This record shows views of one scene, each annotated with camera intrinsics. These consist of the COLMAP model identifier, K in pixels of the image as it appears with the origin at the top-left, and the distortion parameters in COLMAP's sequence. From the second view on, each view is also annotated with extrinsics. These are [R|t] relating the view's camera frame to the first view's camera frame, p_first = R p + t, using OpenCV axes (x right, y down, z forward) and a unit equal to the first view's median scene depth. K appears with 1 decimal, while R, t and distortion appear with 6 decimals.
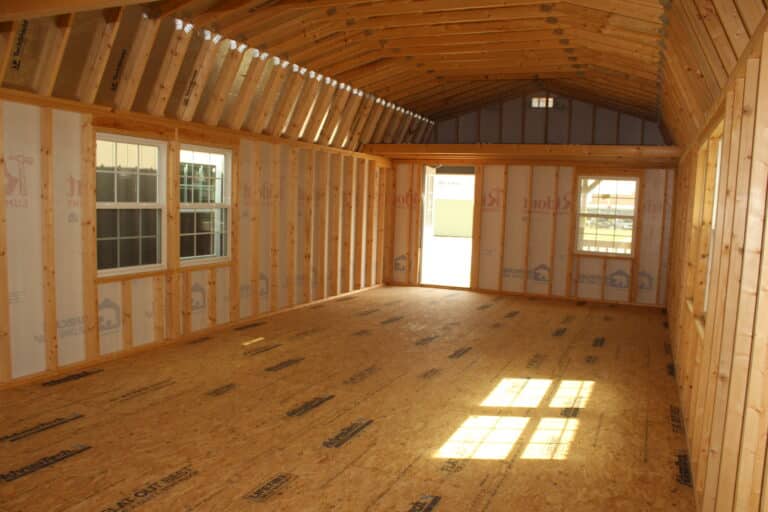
lens RADIAL K [[641.9, 0, 391.2], [0, 641.9, 274.7], [0, 0, 1]] dist [-0.181508, 0.172858]
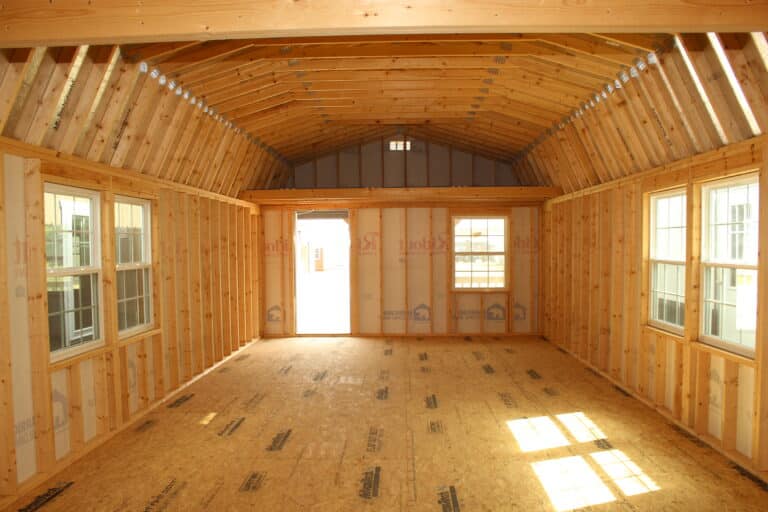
lens RADIAL K [[641.9, 0, 391.2], [0, 641.9, 274.7], [0, 0, 1]] dist [-0.181508, 0.172858]
pose [[0.932339, -0.060359, 0.356513, -0.177338], [0.082628, 0.995445, -0.047552, -0.018934], [-0.352019, 0.073792, 0.933080, 0.058588]]
